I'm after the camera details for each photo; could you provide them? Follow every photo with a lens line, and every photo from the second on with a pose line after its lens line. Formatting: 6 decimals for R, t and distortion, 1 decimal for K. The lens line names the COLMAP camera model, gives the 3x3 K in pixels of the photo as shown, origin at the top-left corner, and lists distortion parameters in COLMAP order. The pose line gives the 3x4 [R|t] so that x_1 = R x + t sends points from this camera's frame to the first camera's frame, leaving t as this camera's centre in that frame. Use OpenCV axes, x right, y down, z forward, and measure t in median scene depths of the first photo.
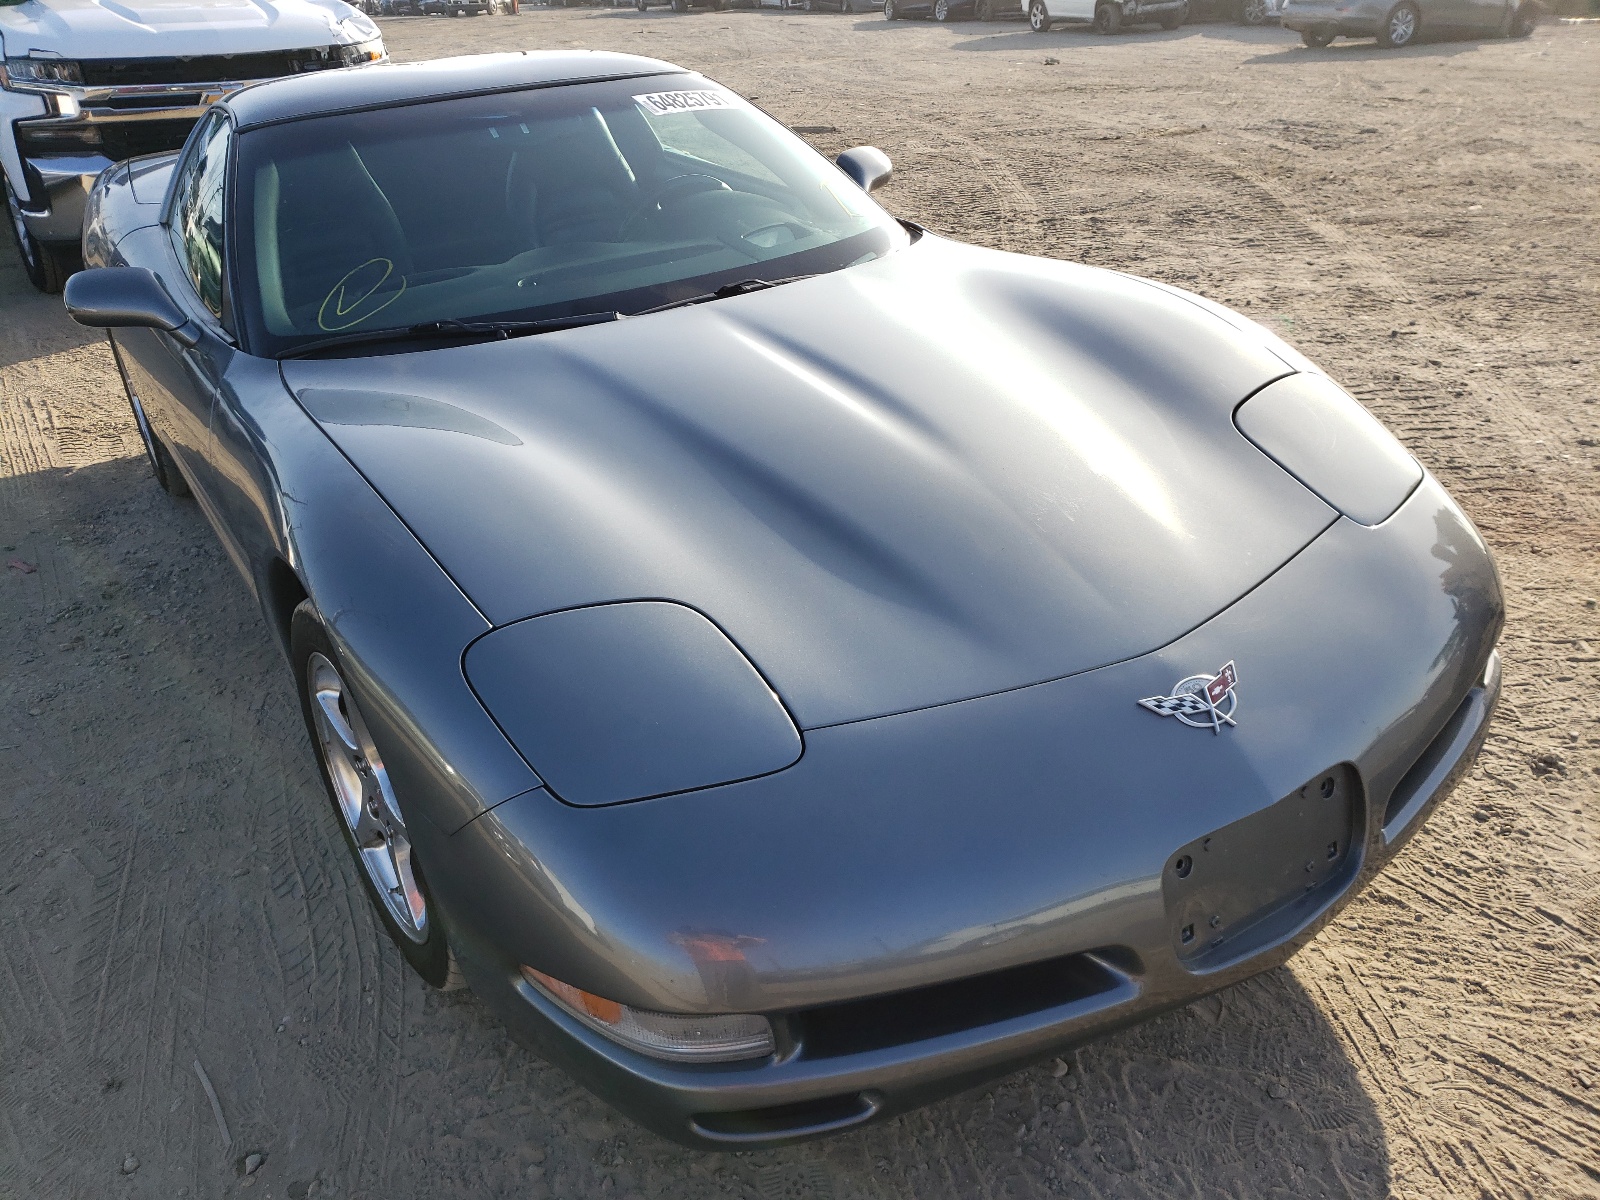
lens RADIAL K [[1182.9, 0, 800.0], [0, 1182.9, 600.0], [0, 0, 1]] dist [0.035109, -0.092449]
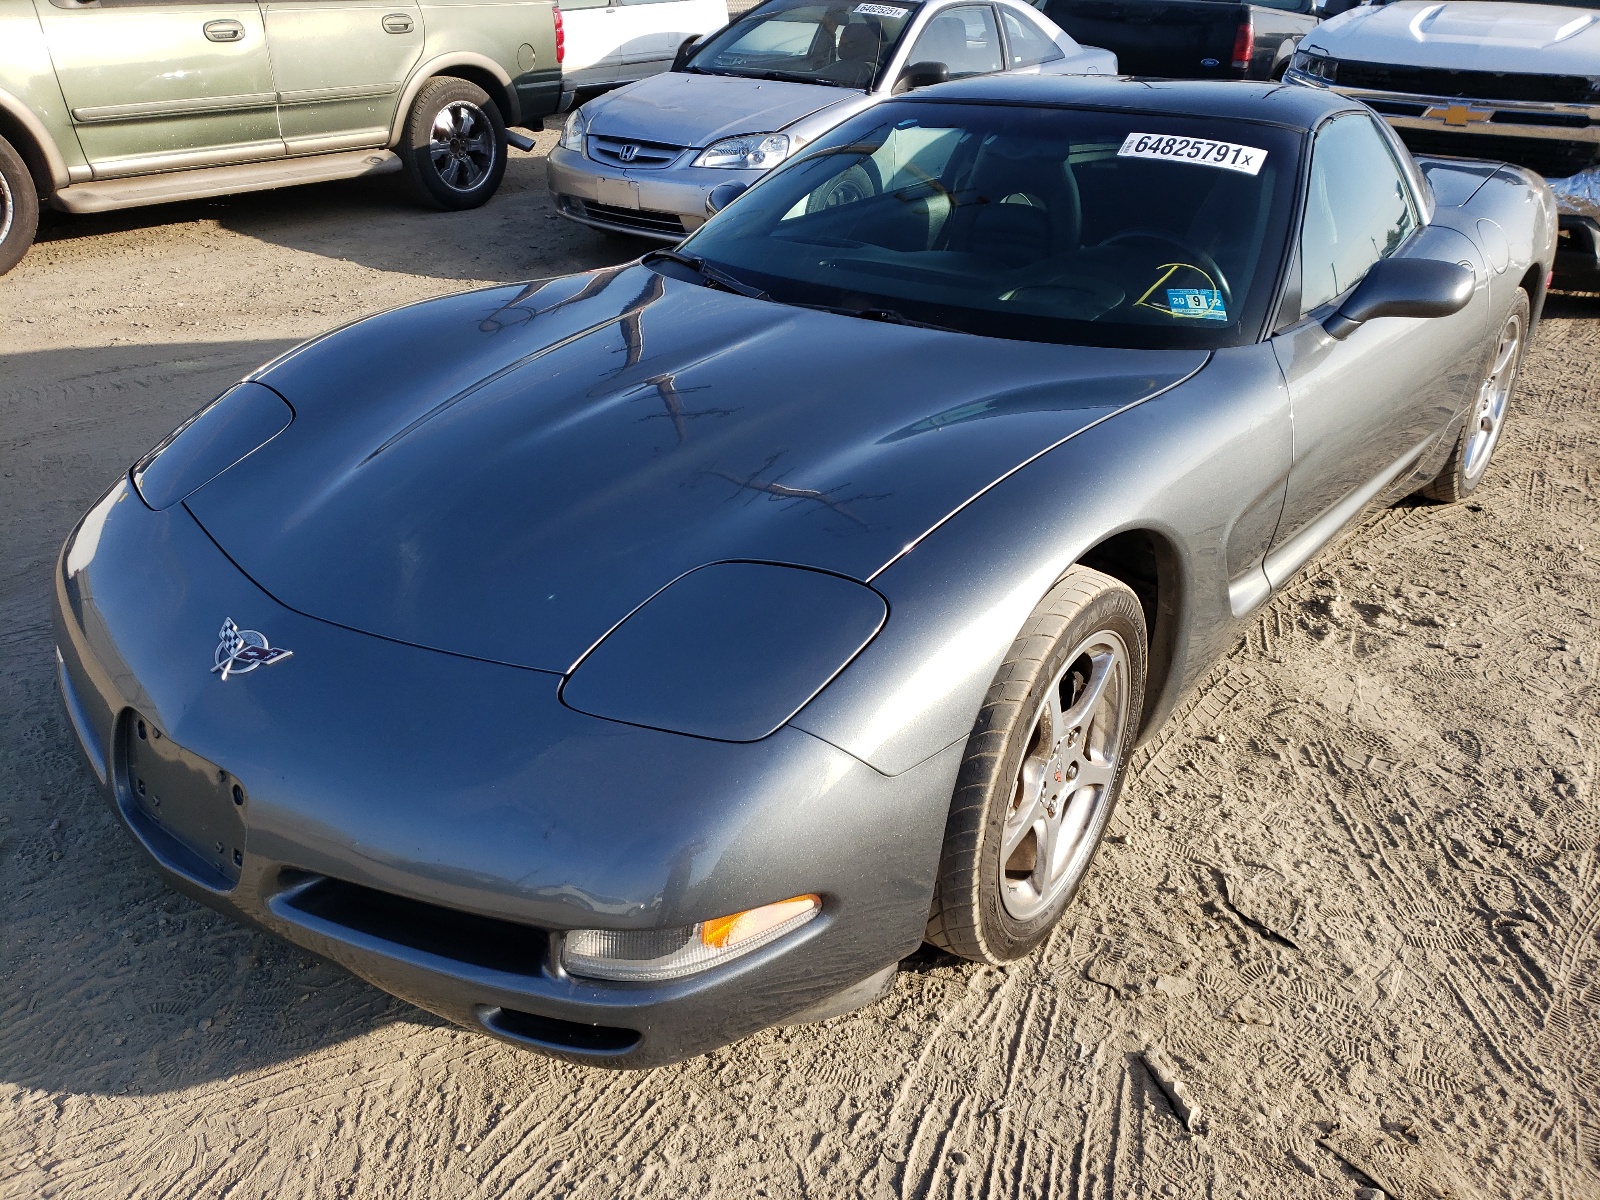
lens RADIAL K [[1182.9, 0, 800.0], [0, 1182.9, 600.0], [0, 0, 1]] dist [0.035109, -0.092449]
pose [[0.387018, 0.471695, -0.792288, 1.138551], [-0.473839, 0.838854, 0.267956, -0.410266], [0.791008, 0.271714, 0.548159, 0.642628]]
